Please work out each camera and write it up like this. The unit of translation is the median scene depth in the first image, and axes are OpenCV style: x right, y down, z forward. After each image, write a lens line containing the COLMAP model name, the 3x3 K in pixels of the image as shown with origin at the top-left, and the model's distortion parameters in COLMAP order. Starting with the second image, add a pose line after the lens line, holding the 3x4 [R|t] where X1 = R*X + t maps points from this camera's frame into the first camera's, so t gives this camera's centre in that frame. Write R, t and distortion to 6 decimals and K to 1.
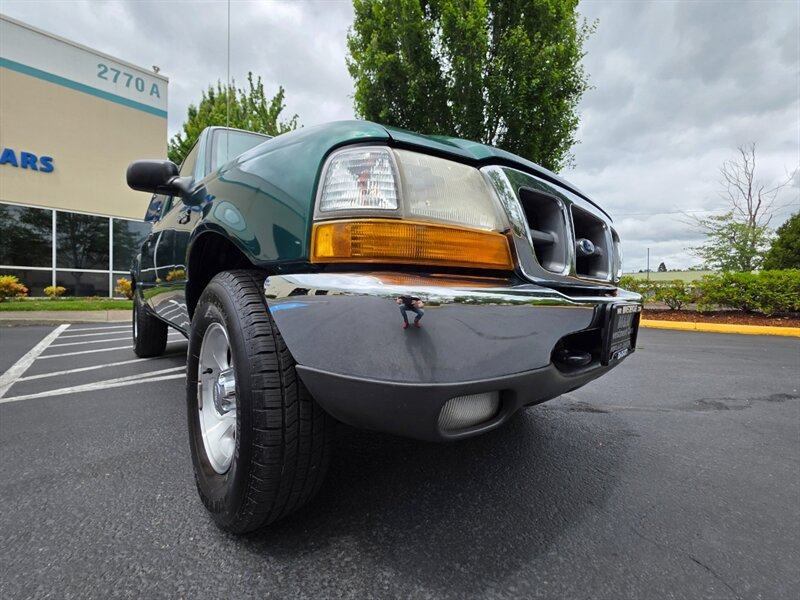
lens RADIAL K [[319.4, 0, 399.8], [0, 319.4, 299.5], [0, 0, 1]] dist [0.002912, -0.000169]
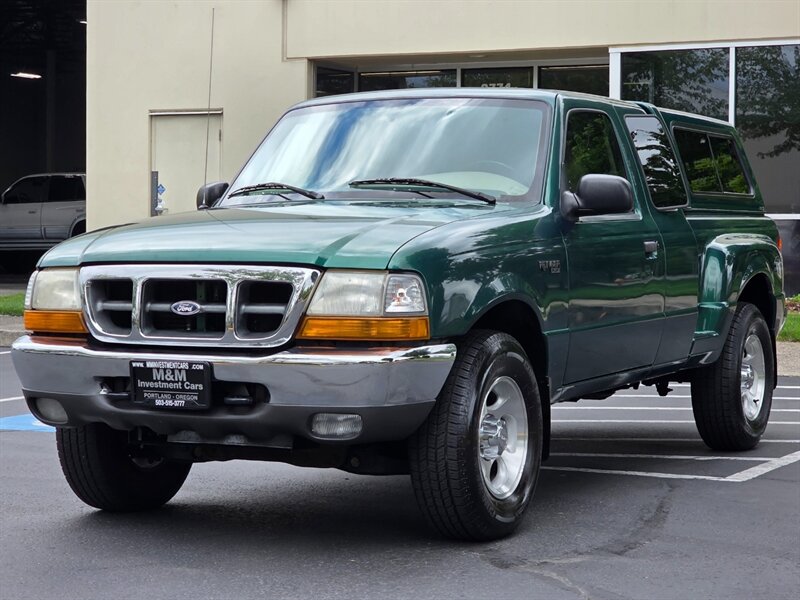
lens RADIAL K [[1963.2, 0, 399.6], [0, 1963.2, 297.8], [0, 0, 1]] dist [-0.523045, 9.123301]
pose [[0.349799, 0.016675, -0.936676, 7.134788], [-0.014911, 0.999814, 0.012231, -0.292552], [0.936706, 0.009688, 0.349982, -0.664550]]
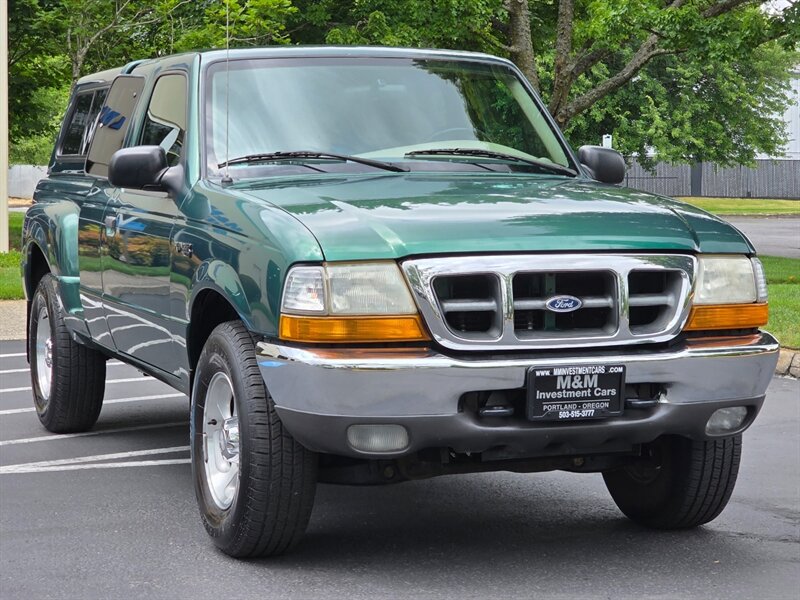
lens RADIAL K [[1963.2, 0, 399.6], [0, 1963.2, 297.8], [0, 0, 1]] dist [-0.523045, 9.123301]
pose [[0.923822, 0.012876, -0.382605, 2.379306], [0.004901, 0.998954, 0.045453, -0.452423], [0.382790, -0.043866, 0.922793, -4.611734]]
